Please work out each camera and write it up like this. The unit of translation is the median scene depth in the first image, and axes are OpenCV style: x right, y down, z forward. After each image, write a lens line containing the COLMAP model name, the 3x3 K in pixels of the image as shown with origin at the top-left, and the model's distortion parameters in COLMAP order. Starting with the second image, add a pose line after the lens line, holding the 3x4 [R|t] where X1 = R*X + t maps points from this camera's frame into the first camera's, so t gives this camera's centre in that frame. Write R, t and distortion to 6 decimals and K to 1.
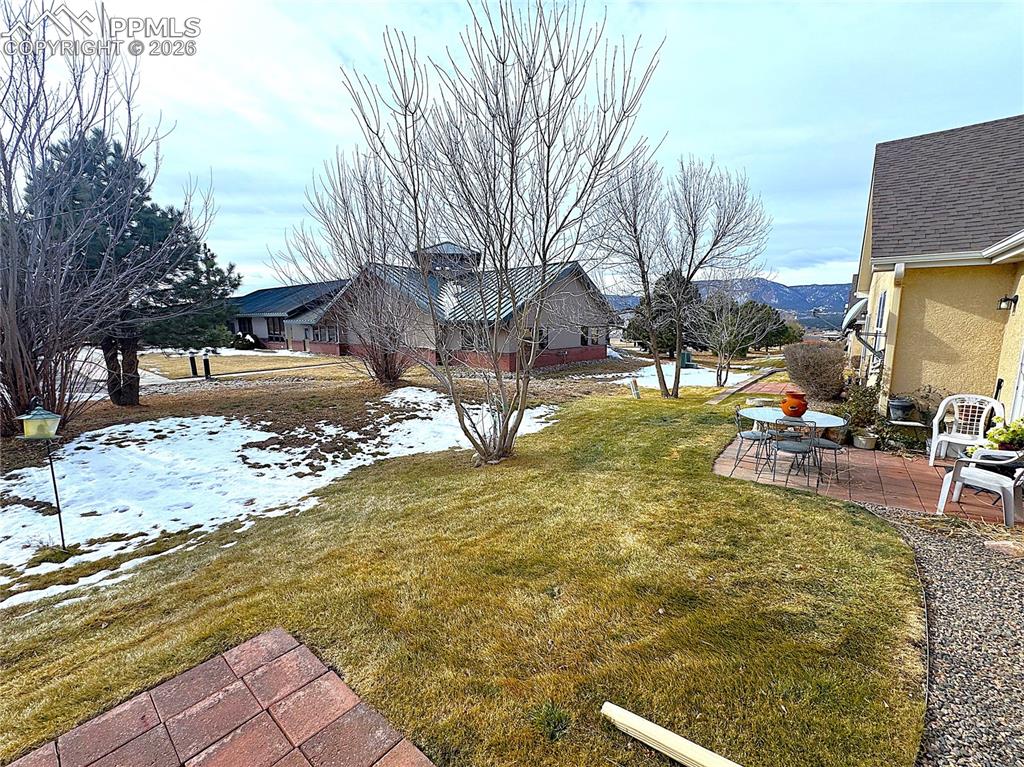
lens RADIAL K [[409.4, 0, 509.1], [0, 409.4, 385.4], [0, 0, 1]] dist [-0.002909, 0.000147]
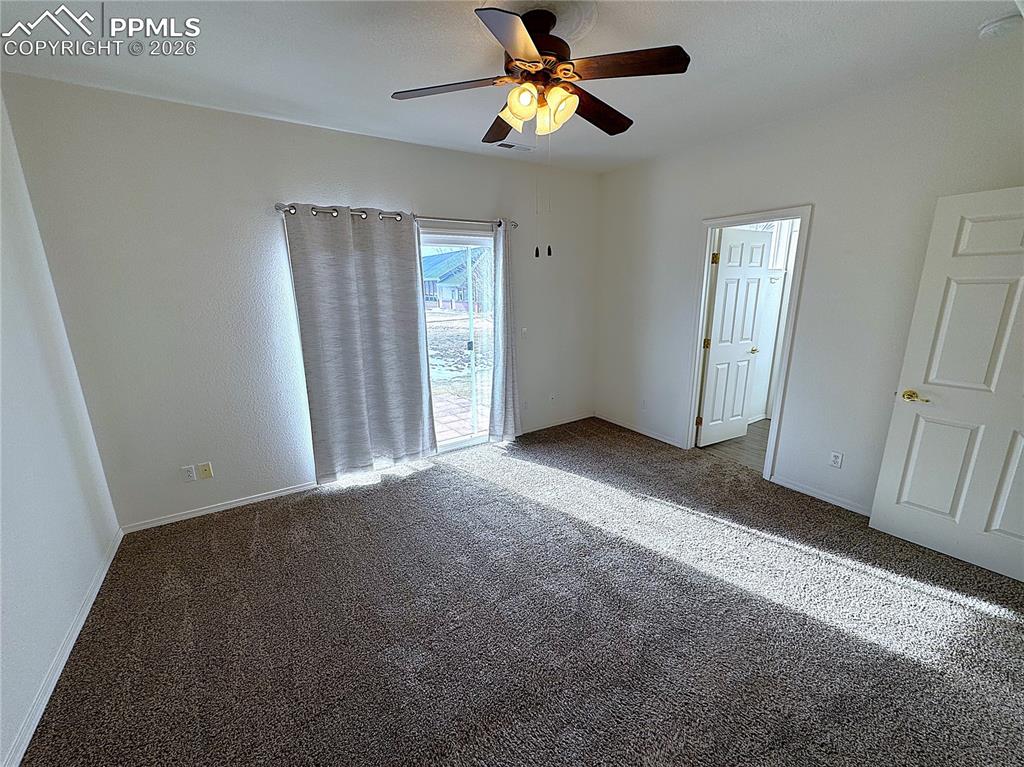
lens RADIAL K [[409.4, 0, 512.6], [0, 409.4, 384.3], [0, 0, 1]] dist [-0.002909, 0.000147]
pose [[0.951493, 0.057368, -0.302275, 0.366190], [-0.029237, 0.994876, 0.096784, 0.104470], [0.306278, -0.083252, 0.948295, -0.786396]]
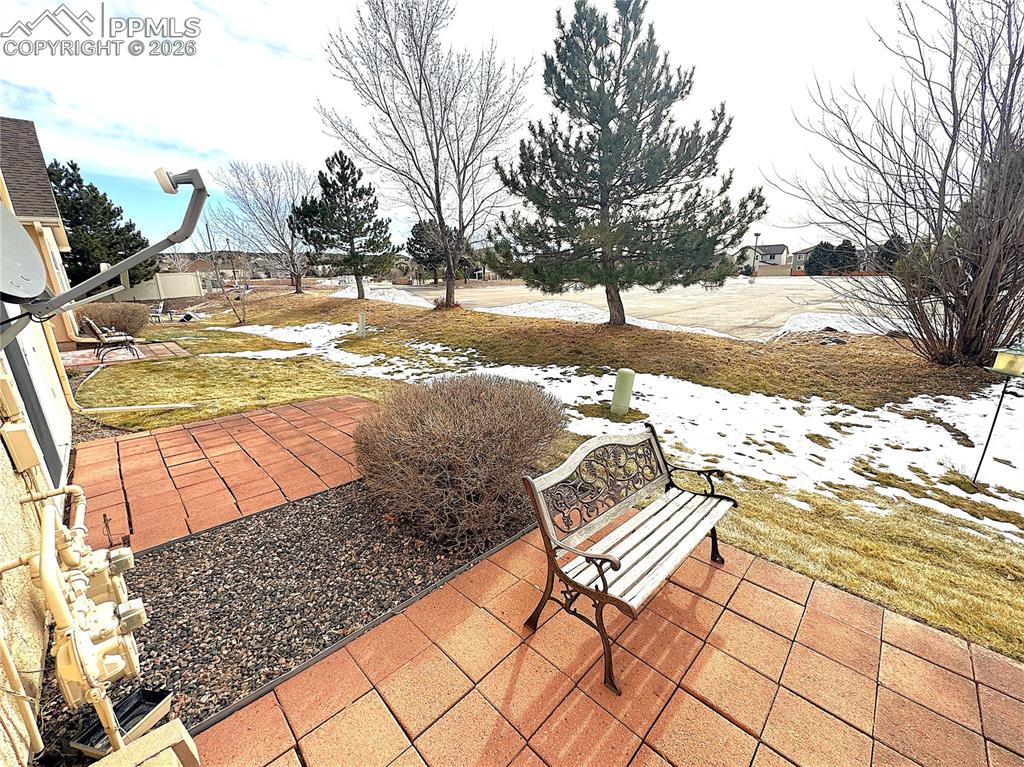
lens RADIAL K [[409.4, 0, 513.9], [0, 409.4, 383.5], [0, 0, 1]] dist [-0.002909, 0.000147]
pose [[-0.095746, 0.257407, -0.961548, -0.040349], [-0.119322, 0.956053, 0.267817, 0.018457], [0.988228, 0.140376, -0.060824, -0.083854]]
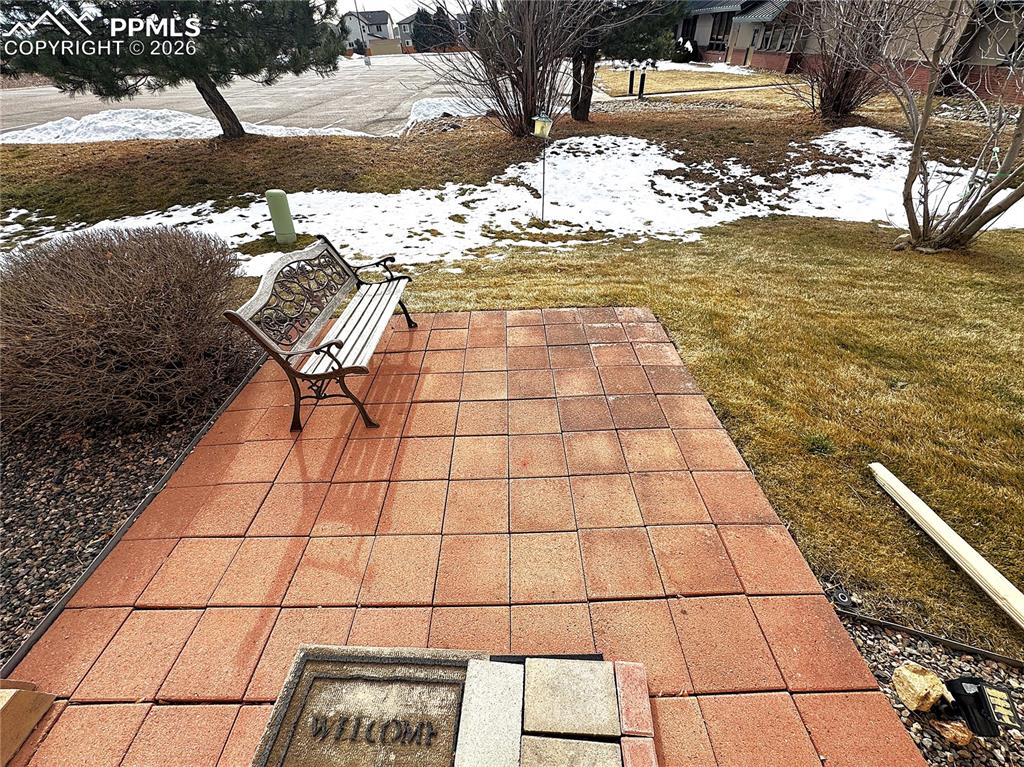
lens RADIAL K [[409.4, 0, 513.2], [0, 409.4, 383.7], [0, 0, 1]] dist [-0.002909, 0.000147]
pose [[0.635801, 0.480457, -0.604084, 0.060772], [-0.072475, 0.816345, 0.572999, 0.011878], [0.768443, -0.320533, 0.553854, -0.111626]]
